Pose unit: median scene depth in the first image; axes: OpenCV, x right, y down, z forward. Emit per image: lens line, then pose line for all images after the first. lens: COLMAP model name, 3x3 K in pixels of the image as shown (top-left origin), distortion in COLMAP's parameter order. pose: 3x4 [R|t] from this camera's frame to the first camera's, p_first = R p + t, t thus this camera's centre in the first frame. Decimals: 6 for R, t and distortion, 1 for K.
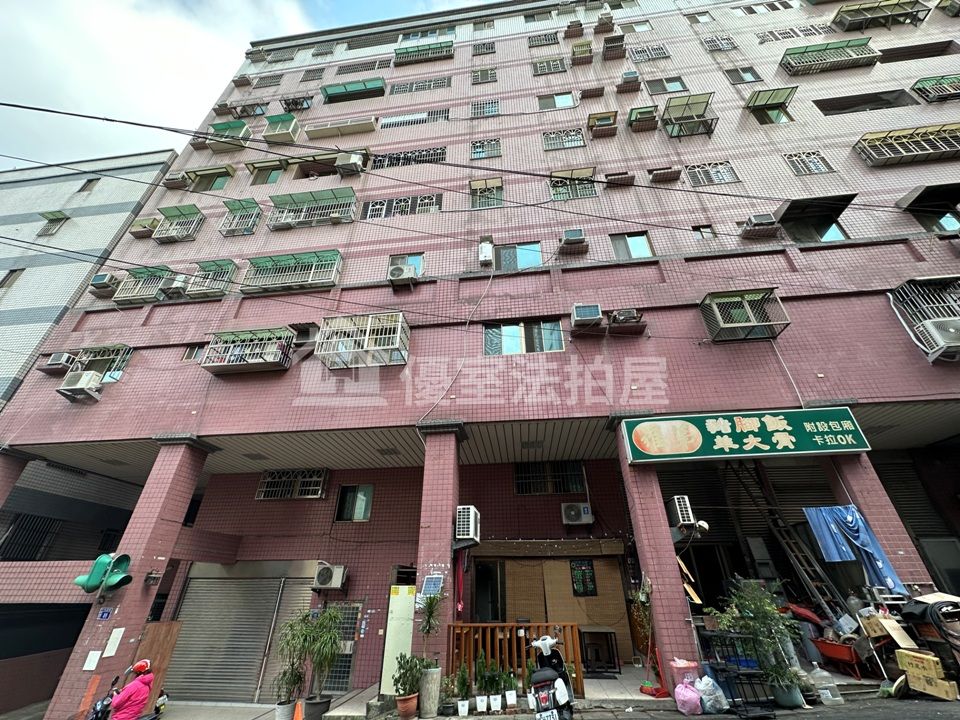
lens RADIAL K [[381.2, 0, 476.2], [0, 381.2, 352.5], [0, 0, 1]] dist [-0.002671, 0.000745]
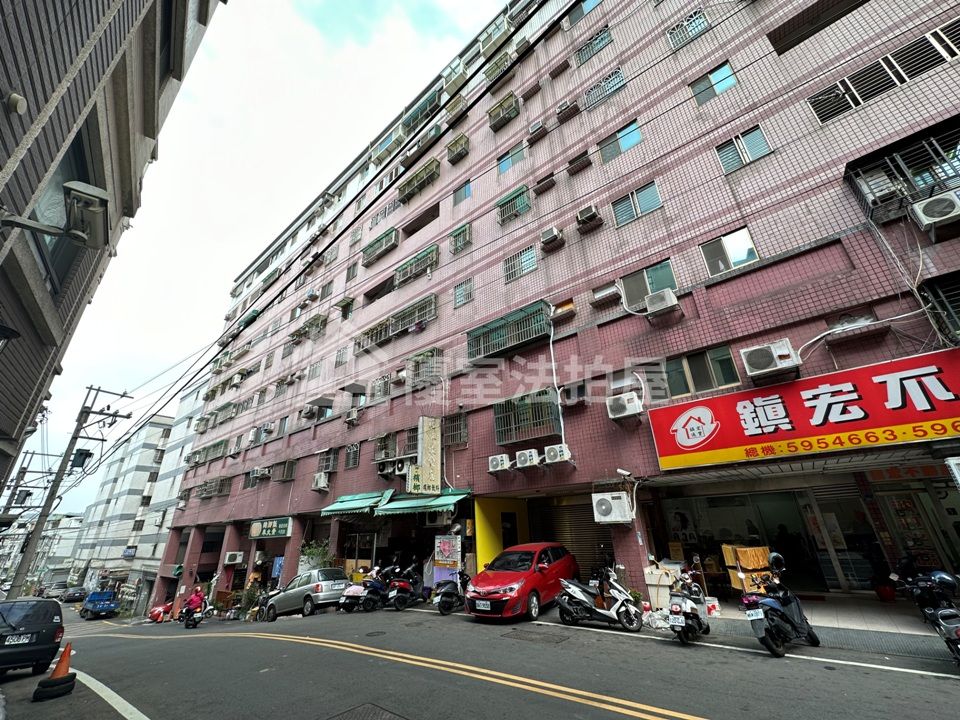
lens RADIAL K [[381.2, 0, 480.5], [0, 381.2, 360.8], [0, 0, 1]] dist [-0.002671, 0.000745]
pose [[0.840109, -0.241593, -0.485644, 3.454917], [0.310728, 0.948218, 0.065814, -0.594477], [0.444596, -0.206194, 0.871675, -0.390769]]
